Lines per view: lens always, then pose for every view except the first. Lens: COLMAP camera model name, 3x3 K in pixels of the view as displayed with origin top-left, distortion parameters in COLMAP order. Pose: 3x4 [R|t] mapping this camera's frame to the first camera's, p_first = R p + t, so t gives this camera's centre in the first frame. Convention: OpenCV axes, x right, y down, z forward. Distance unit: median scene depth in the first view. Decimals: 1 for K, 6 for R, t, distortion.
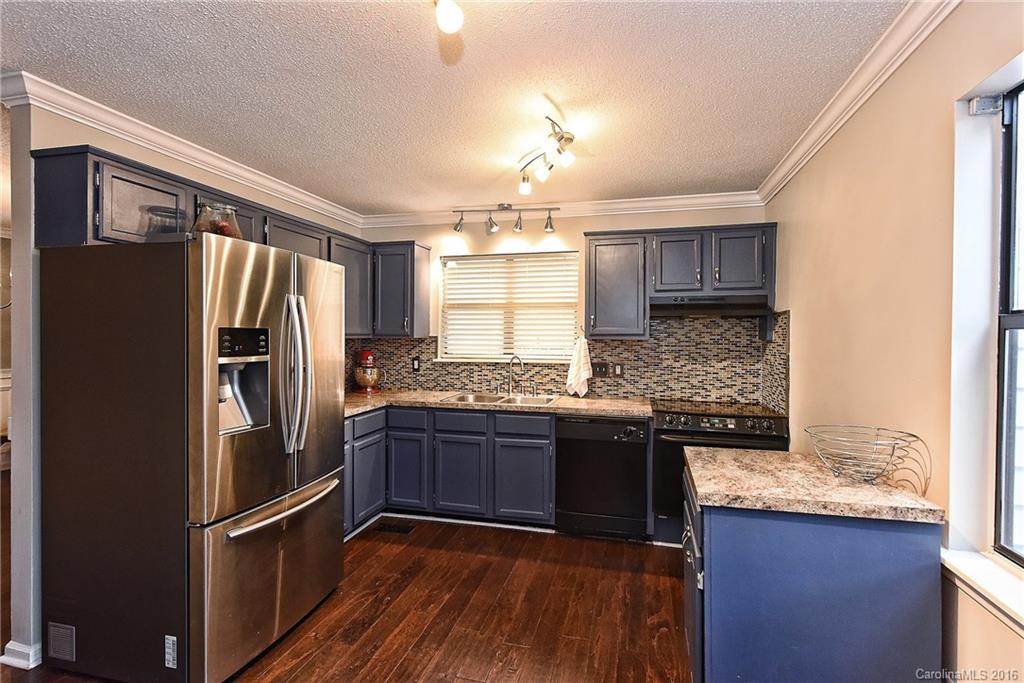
lens RADIAL K [[490.9, 0, 513.6], [0, 490.9, 337.8], [0, 0, 1]] dist [-0.003618, -0.000732]
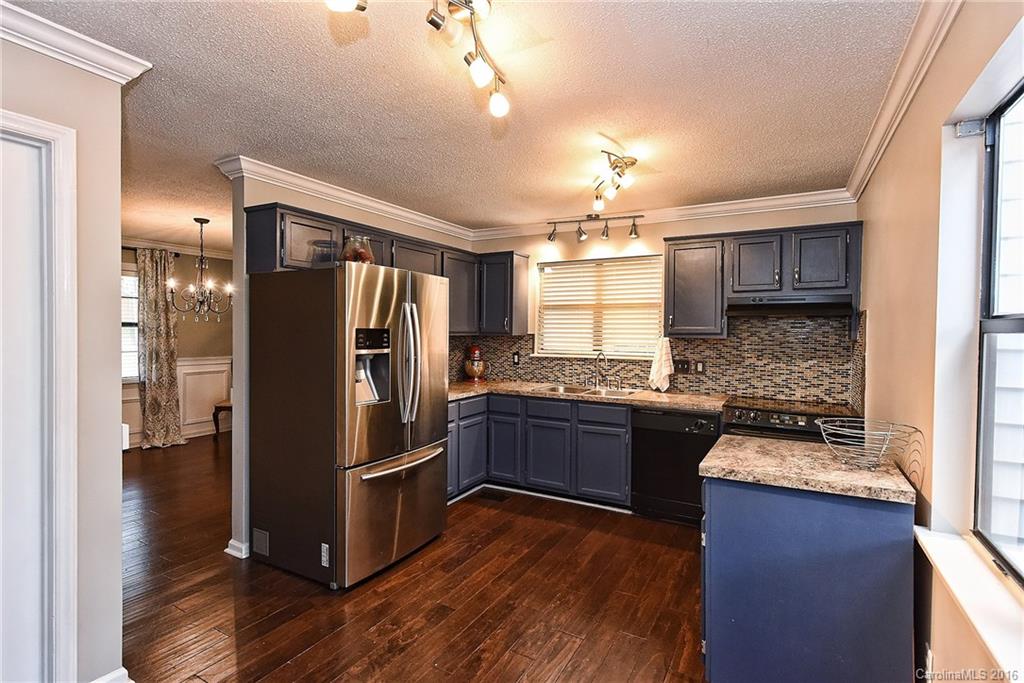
lens RADIAL K [[490.9, 0, 506.9], [0, 490.9, 335.7], [0, 0, 1]] dist [-0.003618, -0.000732]
pose [[0.964331, 0.005408, -0.264643, 0.142612], [-0.004539, 0.999982, 0.003896, -0.005676], [0.264660, -0.002556, 0.964338, -0.183042]]
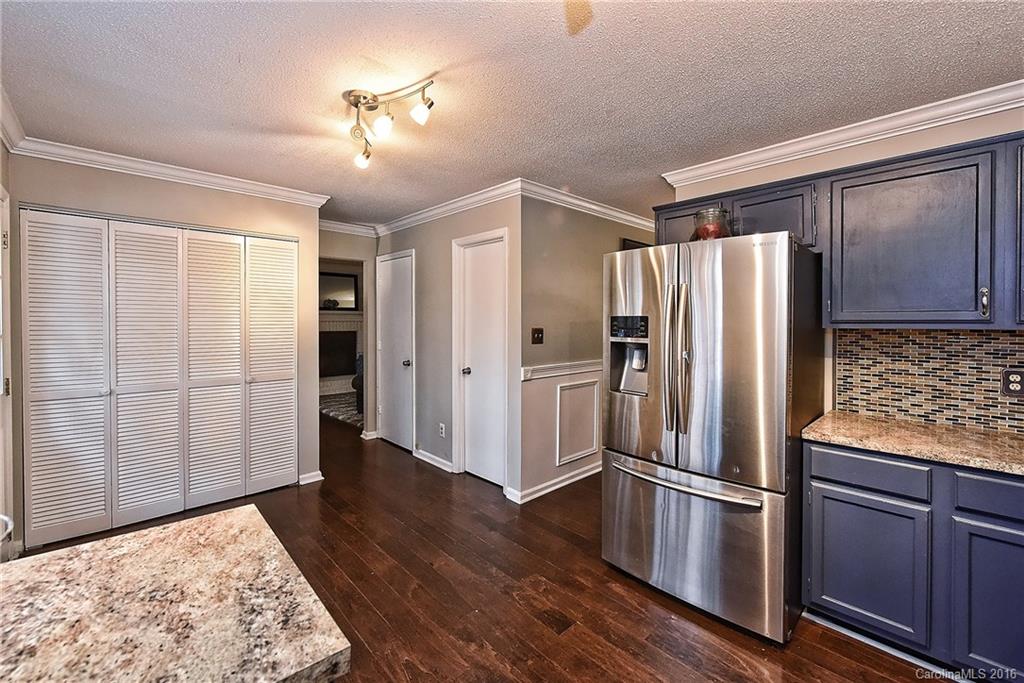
lens RADIAL K [[414.1, 0, 515.2], [0, 414.1, 321.1], [0, 0, 1]] dist [0.001635, -0.000312]
pose [[-0.520787, -0.001932, -0.853684, 0.457940], [-0.011214, 0.999927, 0.004578, -0.007142], [0.853613, 0.011957, -0.520771, 1.069052]]
